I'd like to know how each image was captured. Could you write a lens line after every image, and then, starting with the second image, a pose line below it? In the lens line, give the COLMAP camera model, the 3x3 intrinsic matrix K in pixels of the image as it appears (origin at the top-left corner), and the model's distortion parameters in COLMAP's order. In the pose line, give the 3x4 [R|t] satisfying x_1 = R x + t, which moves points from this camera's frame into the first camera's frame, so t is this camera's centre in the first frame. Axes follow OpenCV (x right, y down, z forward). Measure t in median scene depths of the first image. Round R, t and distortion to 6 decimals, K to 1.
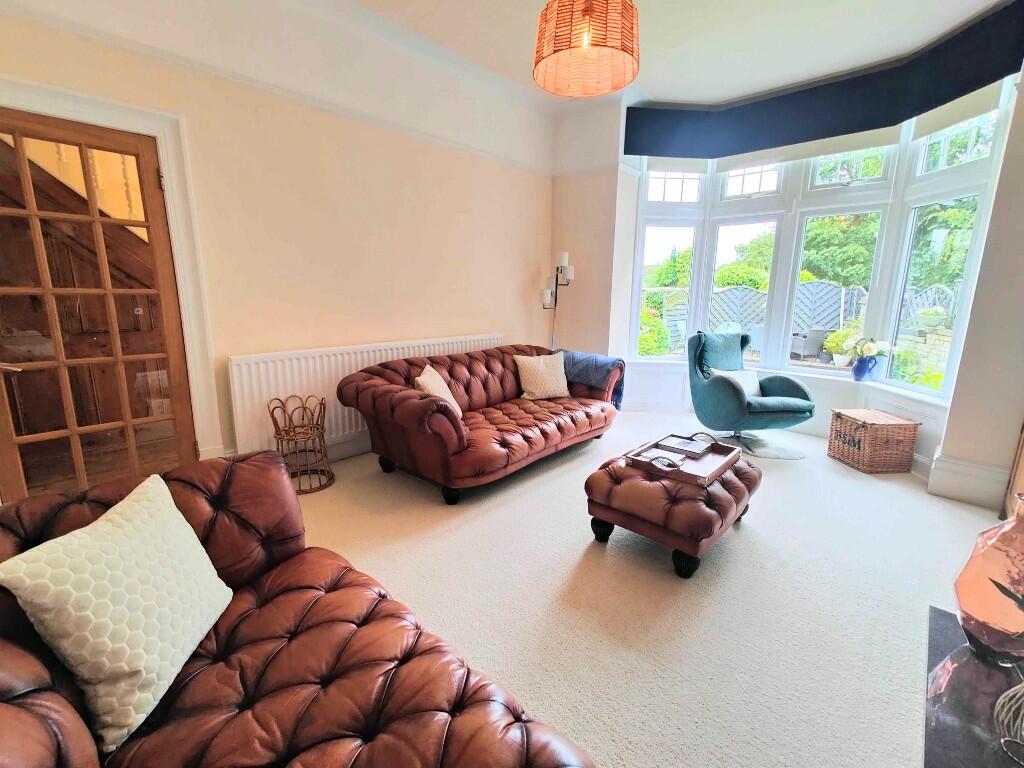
lens RADIAL K [[449.8, 0, 511.7], [0, 449.8, 378.5], [0, 0, 1]] dist [0.009966, -0.000485]
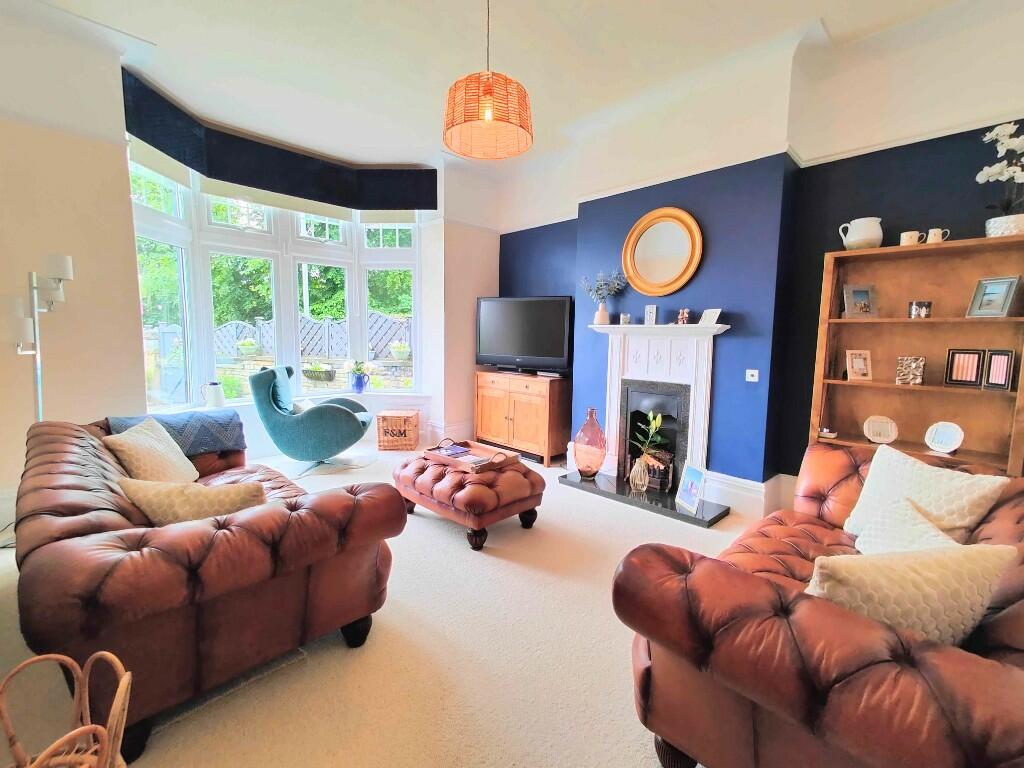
lens RADIAL K [[449.8, 0, 511.7], [0, 449.8, 378.5], [0, 0, 1]] dist [0.009966, -0.000485]
pose [[0.025515, -0.118841, 0.992585, -0.490078], [0.179091, 0.977389, 0.112418, -0.098096], [-0.983502, 0.174894, 0.046222, 0.463692]]
